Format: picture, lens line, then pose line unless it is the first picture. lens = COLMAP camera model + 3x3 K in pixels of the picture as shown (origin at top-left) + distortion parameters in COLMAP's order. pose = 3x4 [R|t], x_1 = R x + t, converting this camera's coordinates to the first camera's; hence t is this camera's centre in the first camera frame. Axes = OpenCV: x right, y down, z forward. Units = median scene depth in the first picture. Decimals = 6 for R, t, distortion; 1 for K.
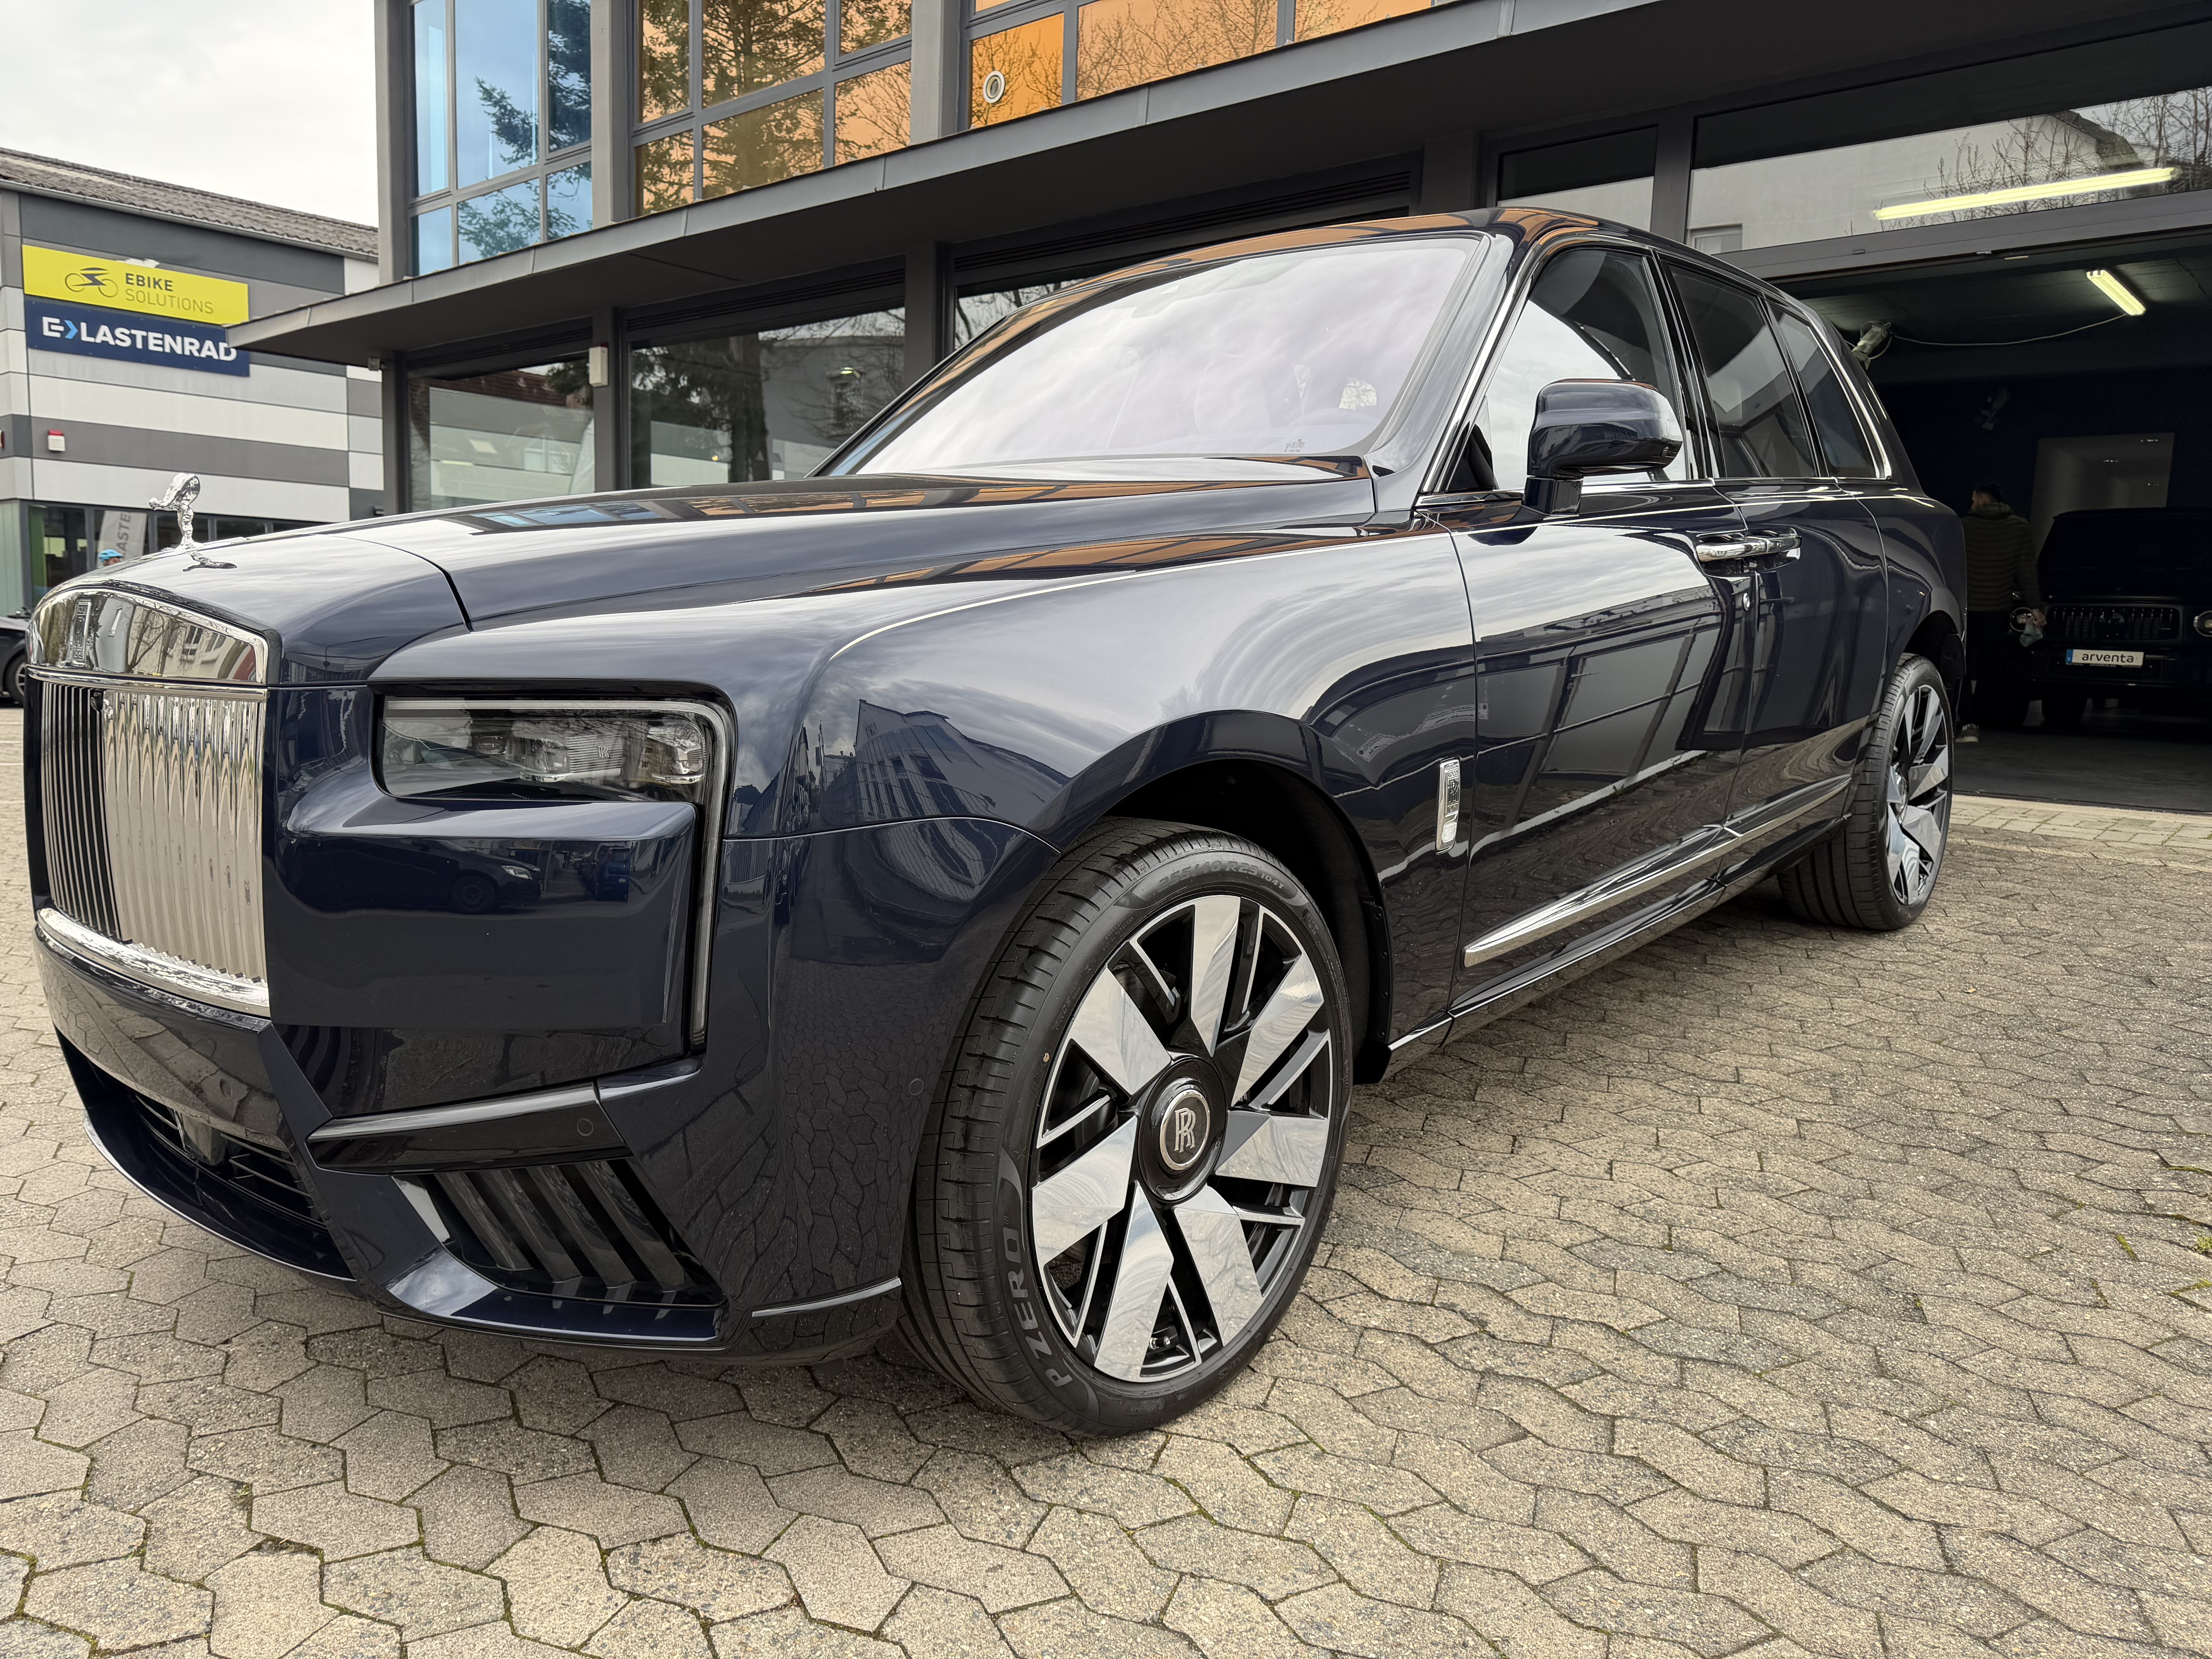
lens RADIAL K [[1564.8, 0, 1110.6], [0, 1564.8, 824.7], [0, 0, 1]] dist [0.016212, -0.018304]
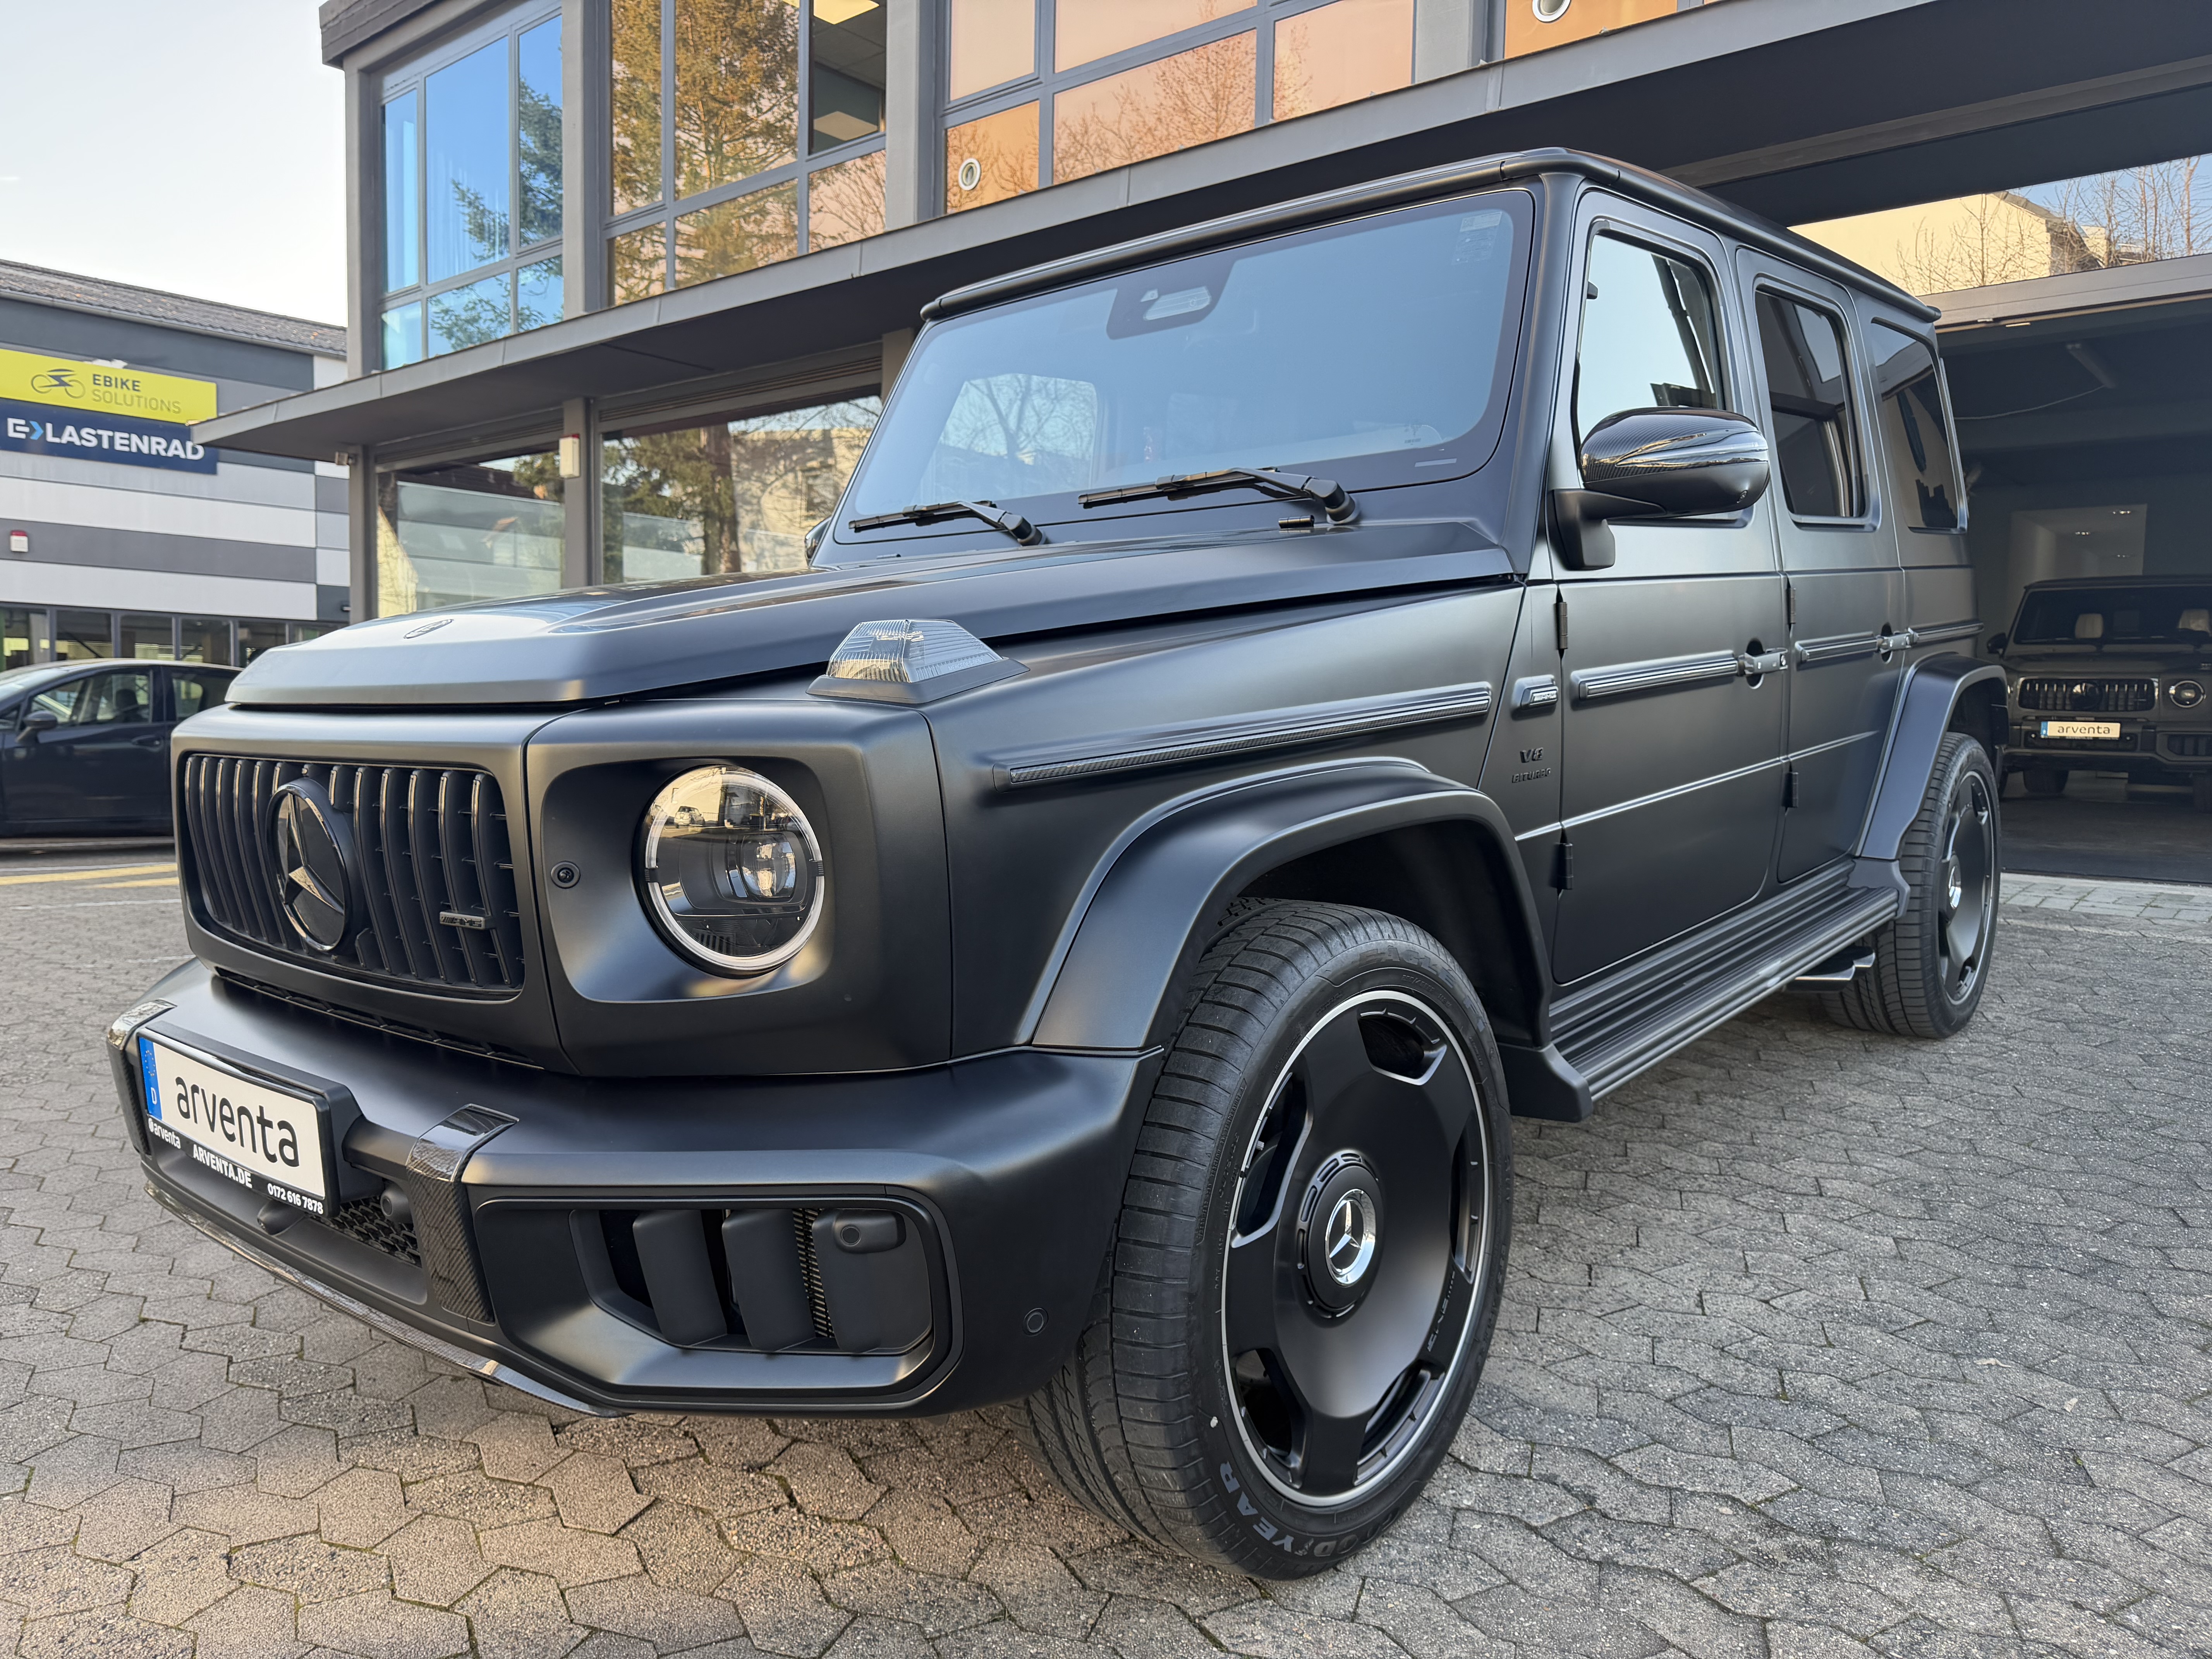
lens RADIAL K [[1574.8, 0, 1103.7], [0, 1574.8, 832.1], [0, 0, 1]] dist [0.002596, -0.005315]
pose [[0.999795, -0.016166, 0.012172, -0.036078], [0.016749, 0.998638, -0.049421, -0.012348], [-0.011356, 0.049615, 0.998704, 0.106988]]
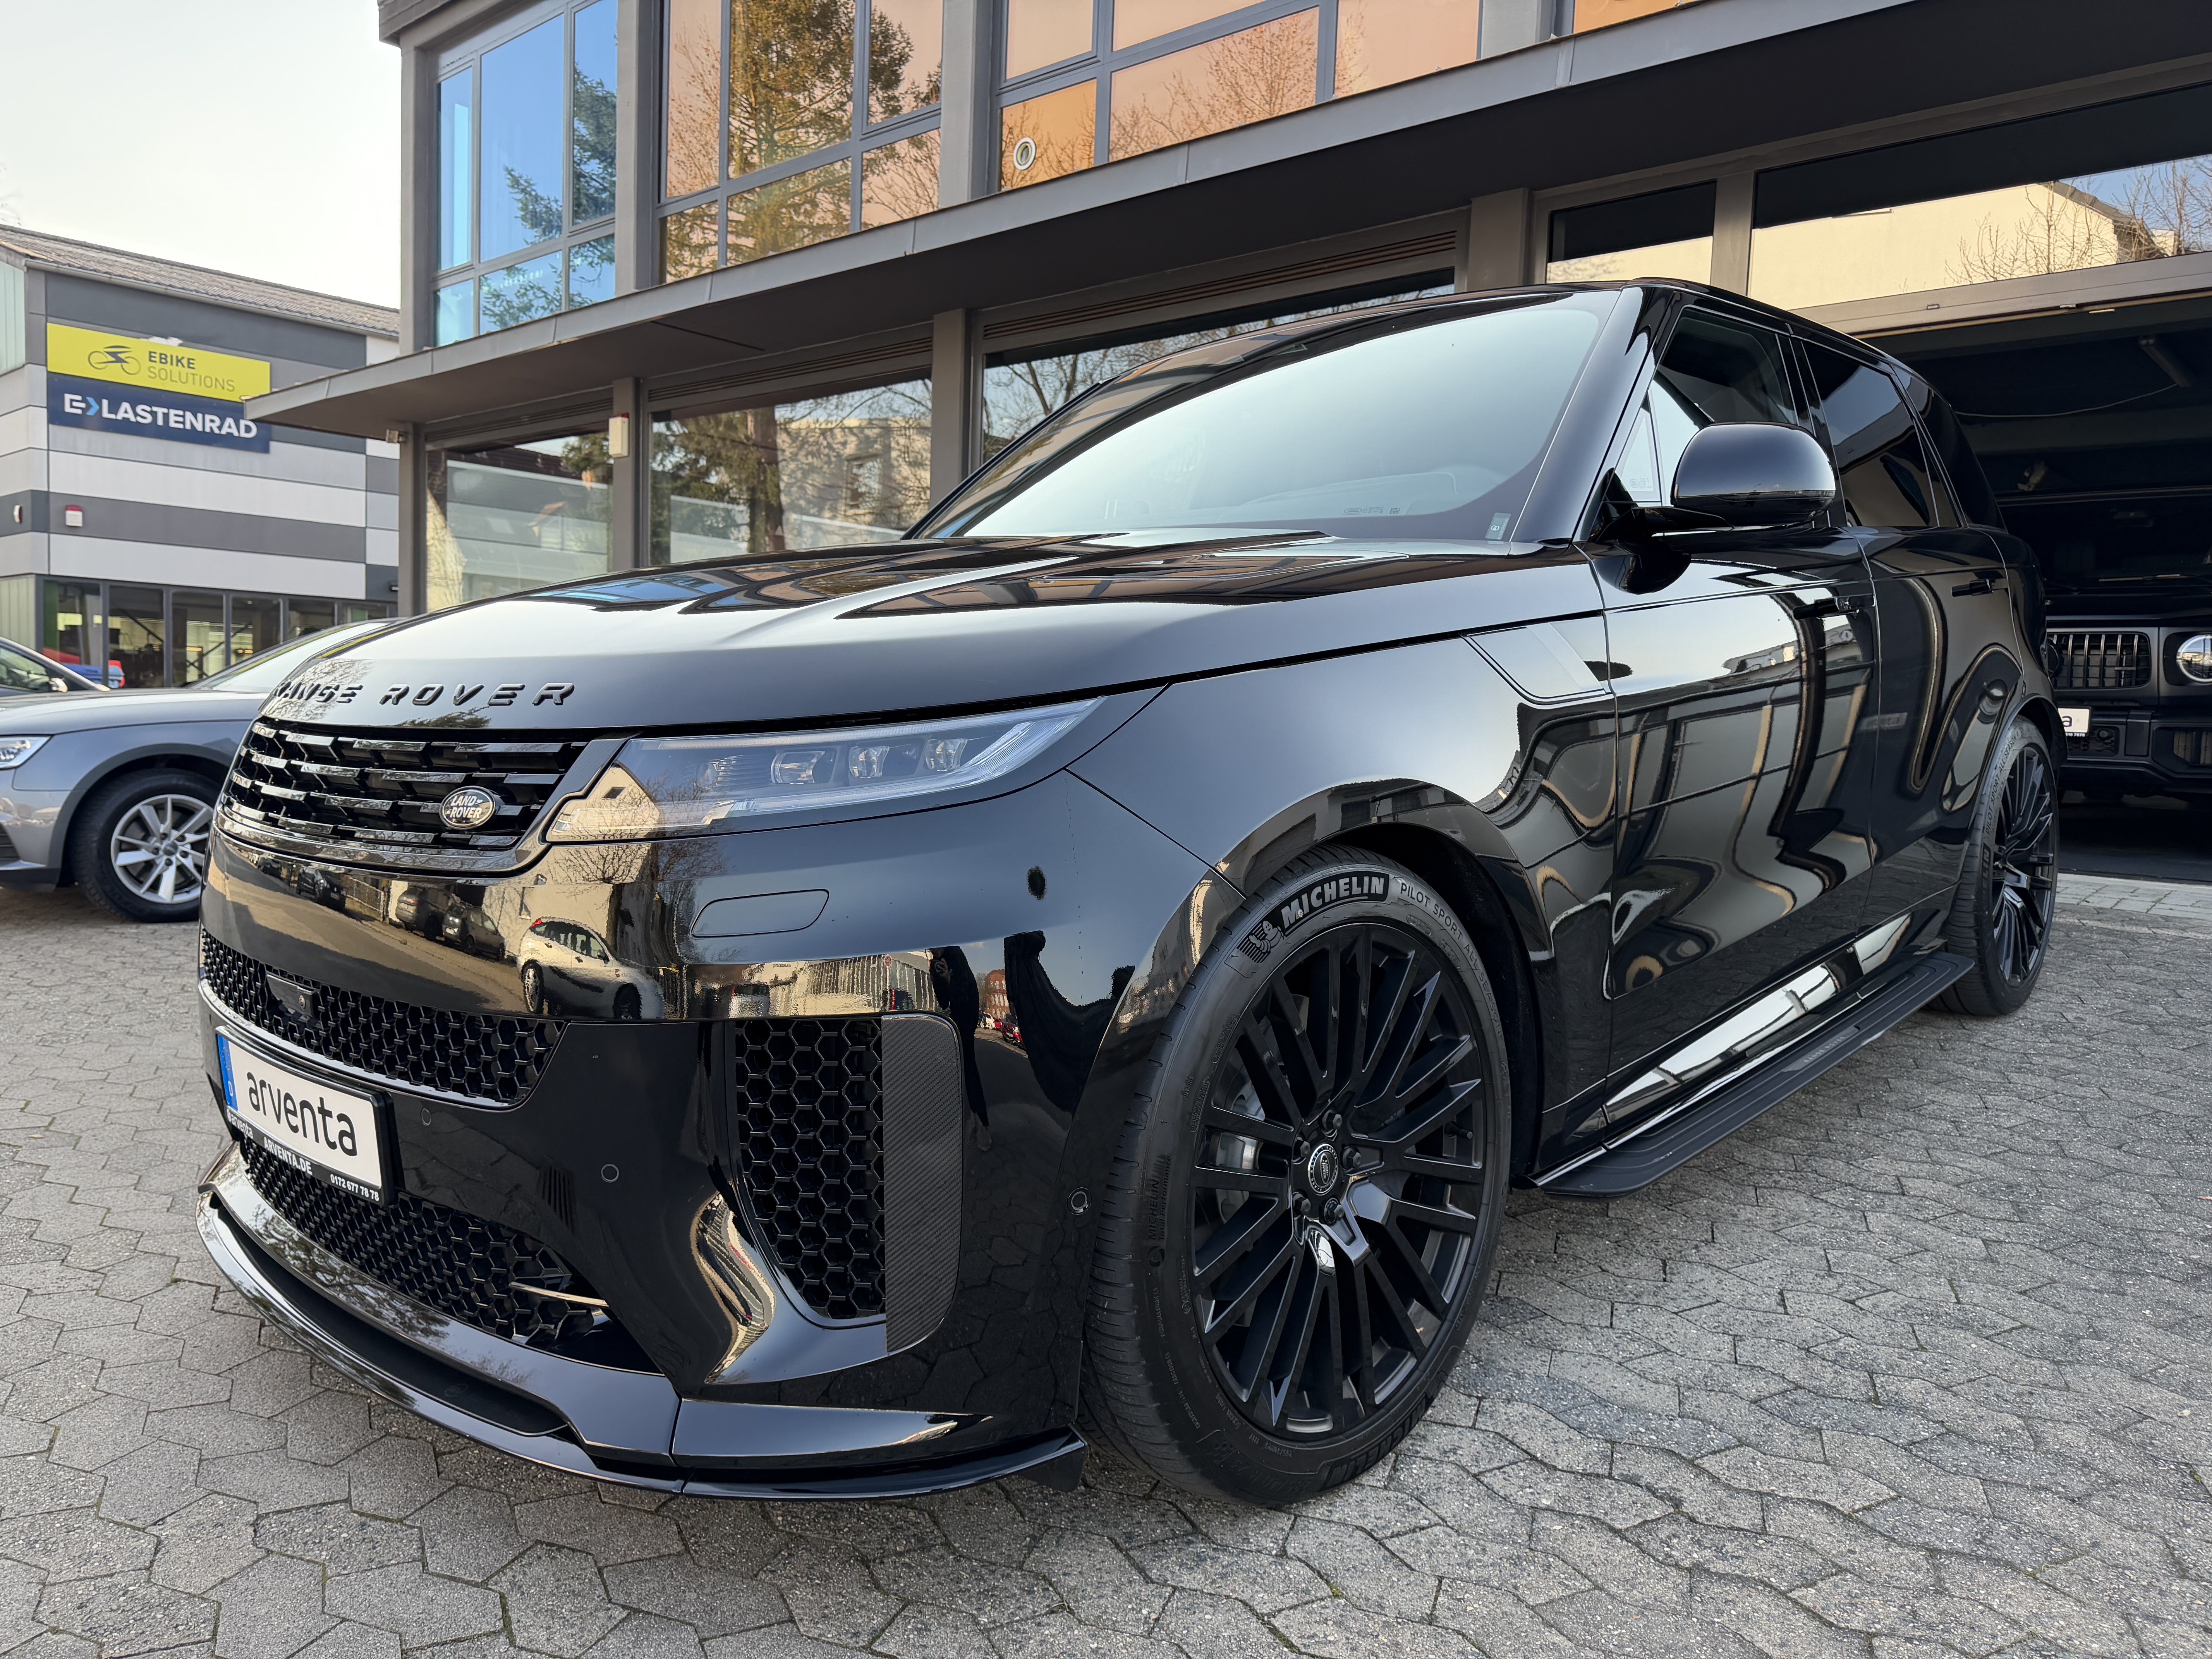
lens RADIAL K [[1572.0, 0, 1109.7], [0, 1572.0, 833.7], [0, 0, 1]] dist [0.006997, -0.007744]
pose [[0.999968, 0.002213, -0.007728, -0.053647], [-0.002558, 0.998990, -0.044865, 0.004174], [0.007620, 0.044884, 0.998963, 0.147396]]
